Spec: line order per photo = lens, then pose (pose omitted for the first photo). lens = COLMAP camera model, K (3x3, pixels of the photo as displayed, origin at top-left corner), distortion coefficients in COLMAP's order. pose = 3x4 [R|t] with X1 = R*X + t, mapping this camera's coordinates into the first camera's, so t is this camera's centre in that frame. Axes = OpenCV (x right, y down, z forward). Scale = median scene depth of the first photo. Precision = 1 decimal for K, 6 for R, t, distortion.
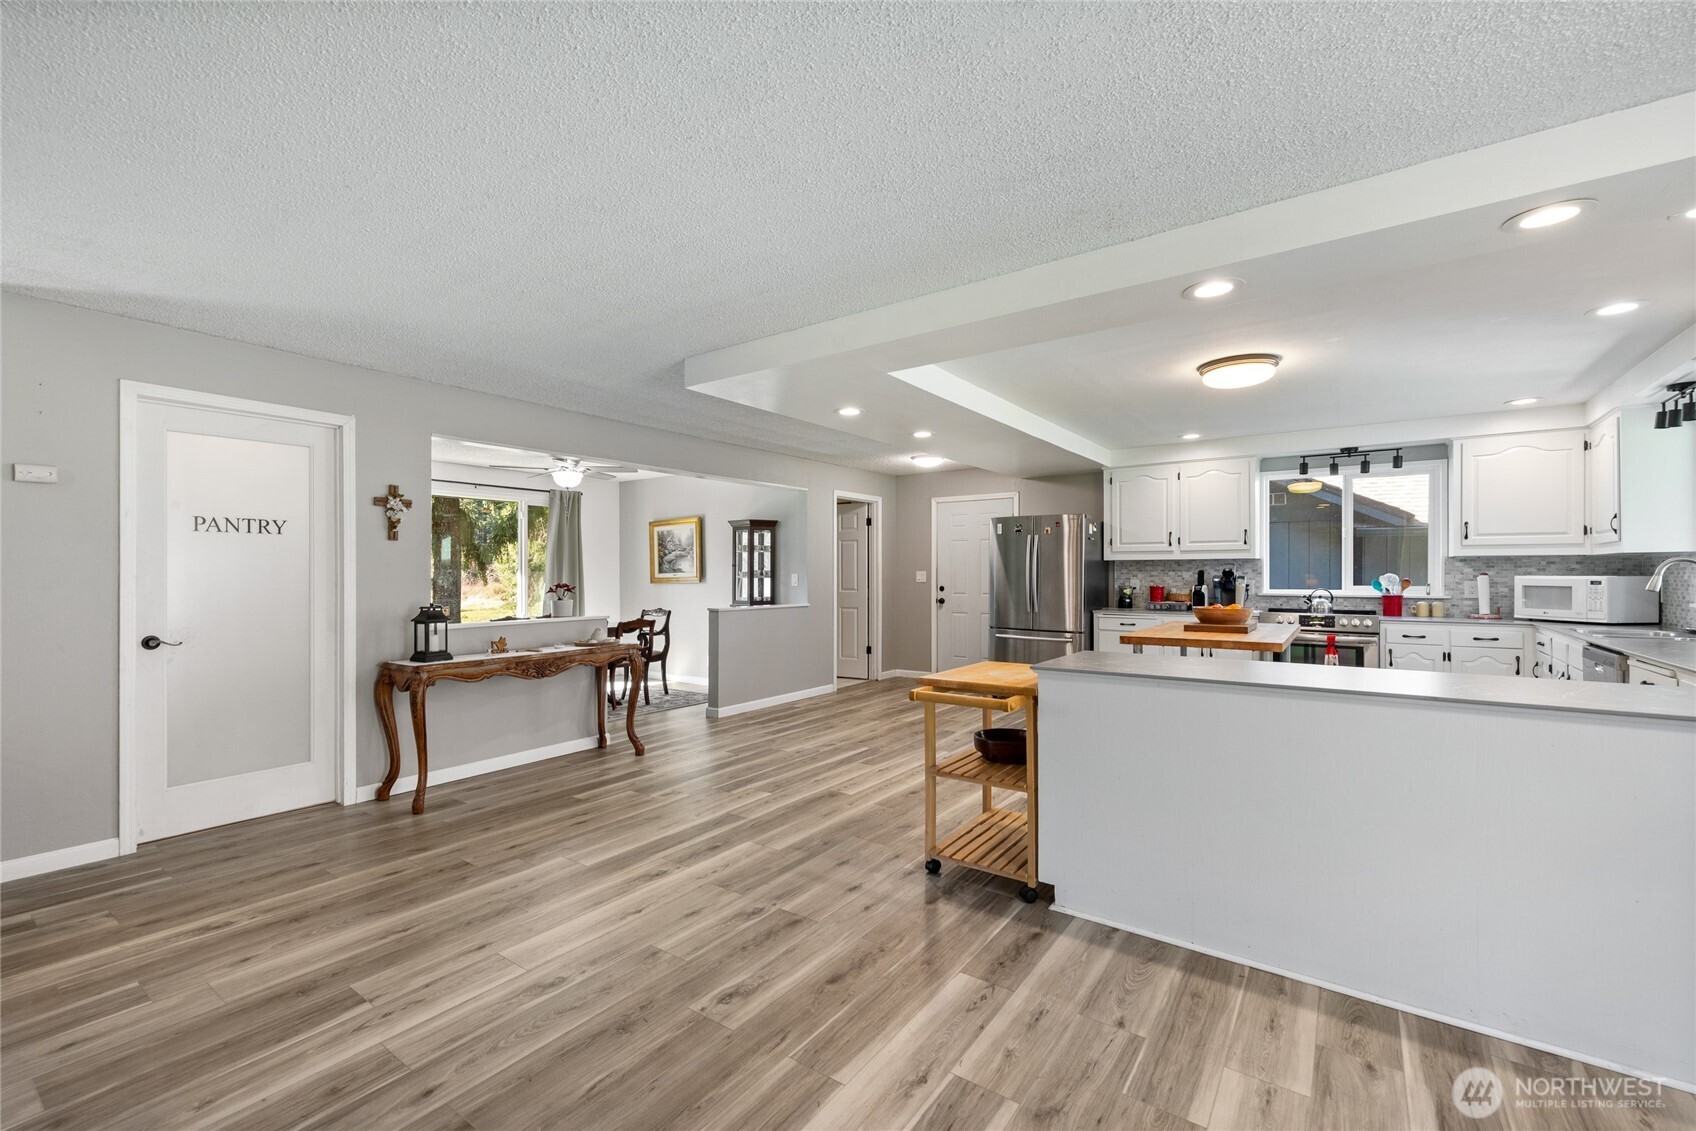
lens RADIAL K [[724.1, 0, 823.8], [0, 724.1, 573.4], [0, 0, 1]] dist [0.002736, 0.001041]
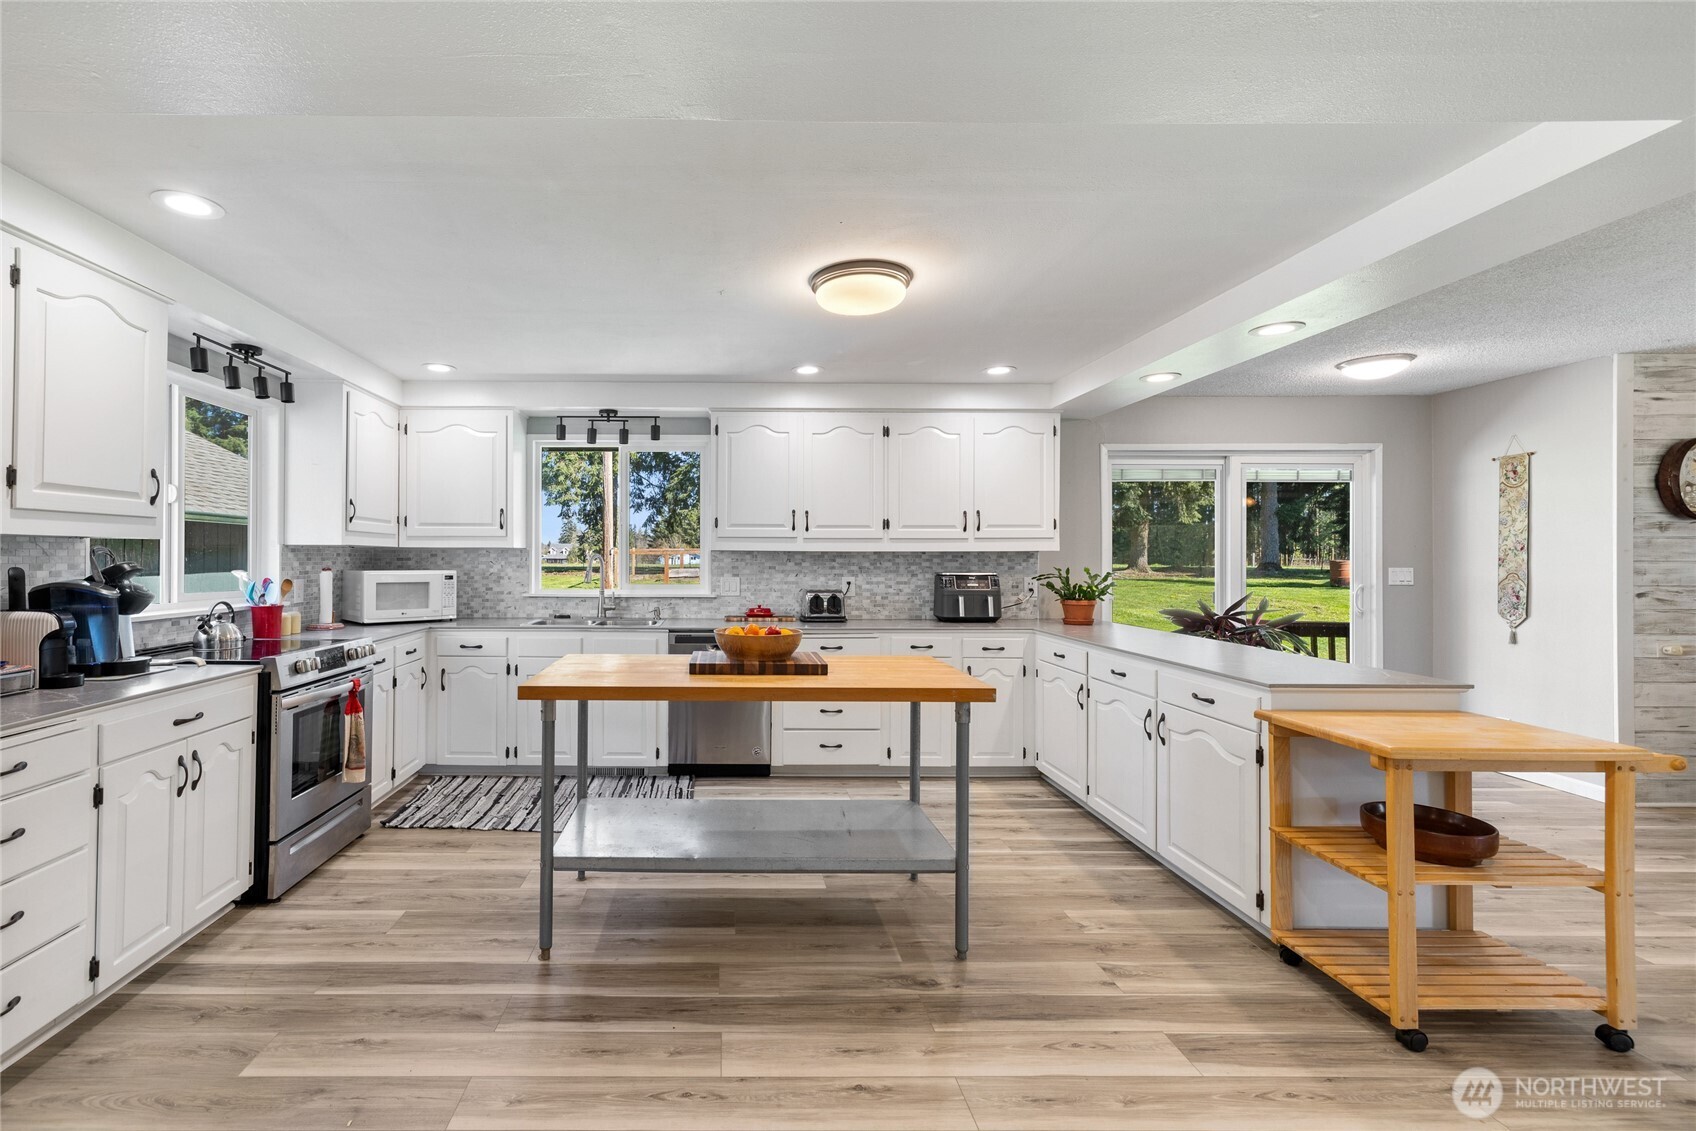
lens RADIAL K [[765.5, 0, 721.4], [0, 765.5, 547.2], [0, 0, 1]] dist [0.002150, 0.001078]
pose [[-0.593106, 0.010109, 0.805061, 0.034142], [-0.001566, 0.999905, -0.013709, -0.010548], [-0.805123, -0.009392, -0.593034, 1.038009]]
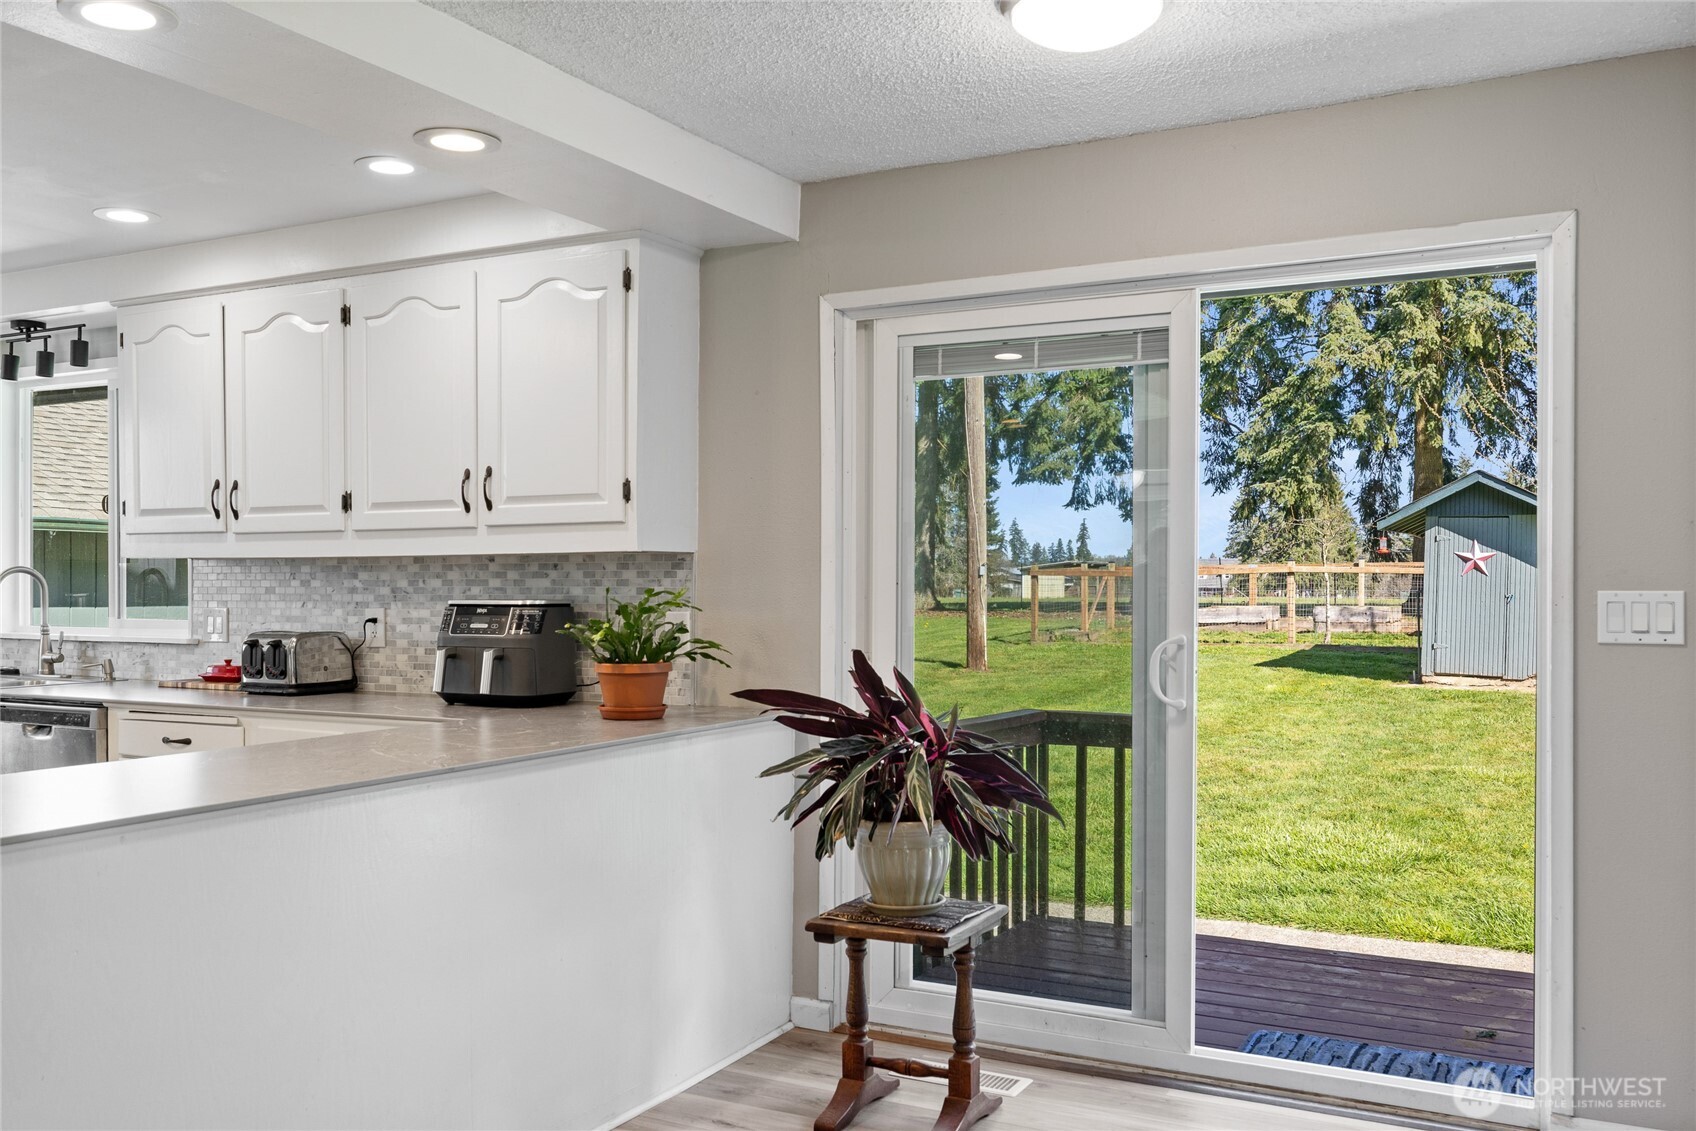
lens RADIAL K [[1457.2, 0, 834.4], [0, 1457.2, 581.1], [0, 0, 1]] dist [-0.010749, 0.010724]
pose [[-0.148263, 0.001862, 0.988946, -0.210015], [0.000762, 0.999998, -0.001768, -0.003063], [-0.988948, 0.000492, -0.148264, 0.287695]]
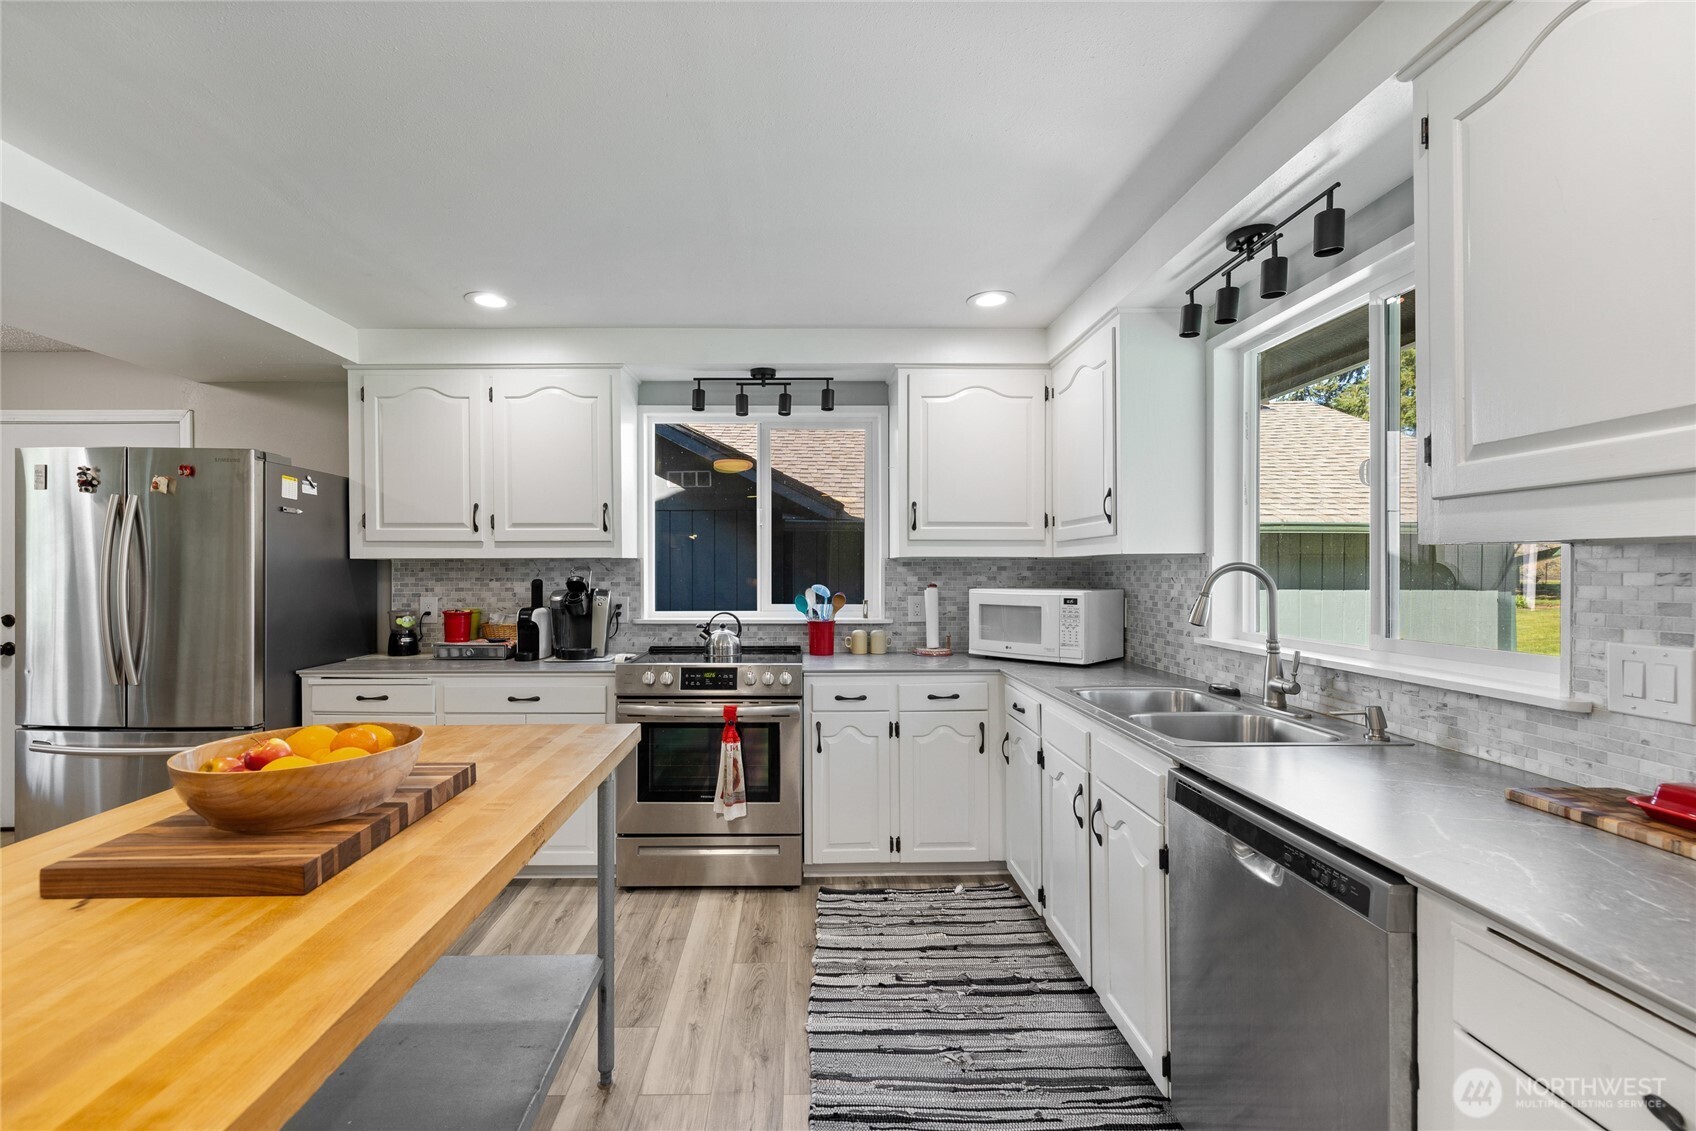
lens RADIAL K [[724.1, 0, 805.9], [0, 724.1, 575.6], [0, 0, 1]] dist [0.002736, 0.001041]
pose [[0.800978, -0.002983, 0.598687, 0.396665], [0.001289, 0.999994, 0.003257, -0.009420], [-0.598693, -0.001837, 0.800977, 0.504591]]
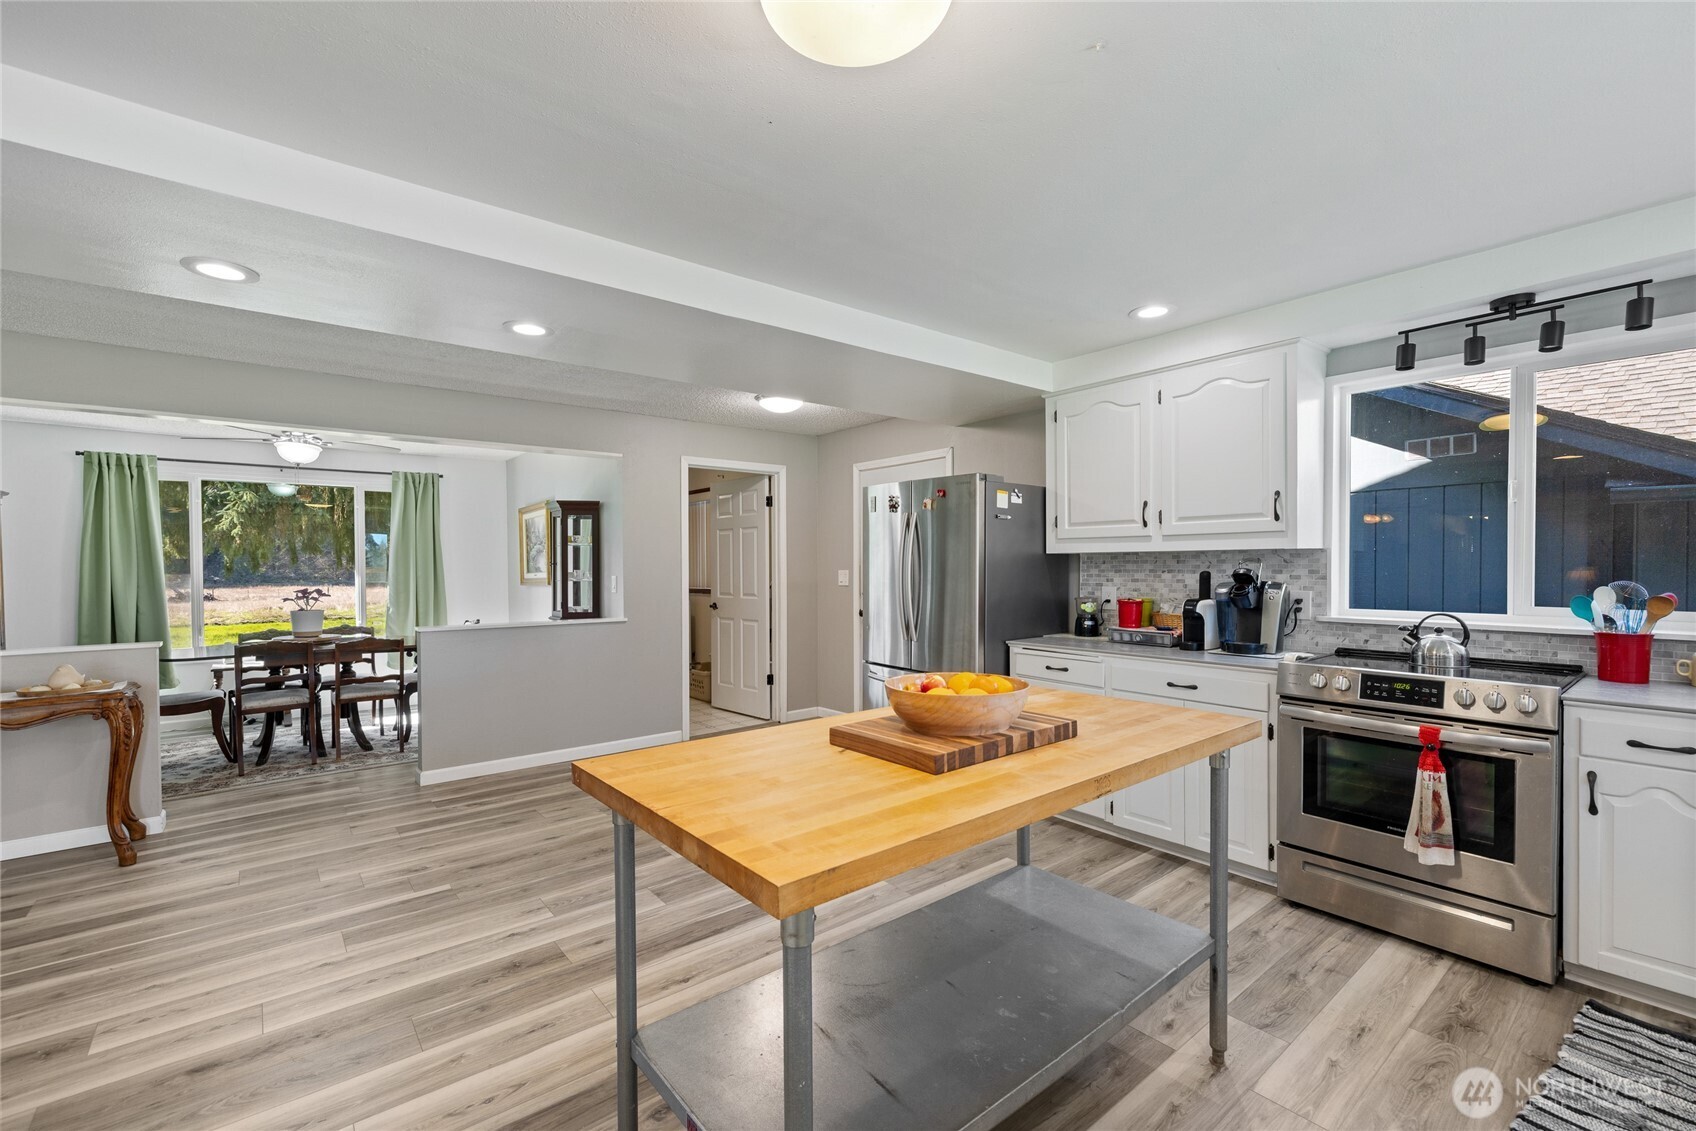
lens RADIAL K [[724.1, 0, 835.3], [0, 724.1, 575.8], [0, 0, 1]] dist [0.002736, 0.001041]
pose [[0.966859, 0.001497, -0.255307, 0.431850], [0.002095, 0.999903, 0.013798, -0.009871], [0.255303, -0.013875, 0.966762, 0.454895]]
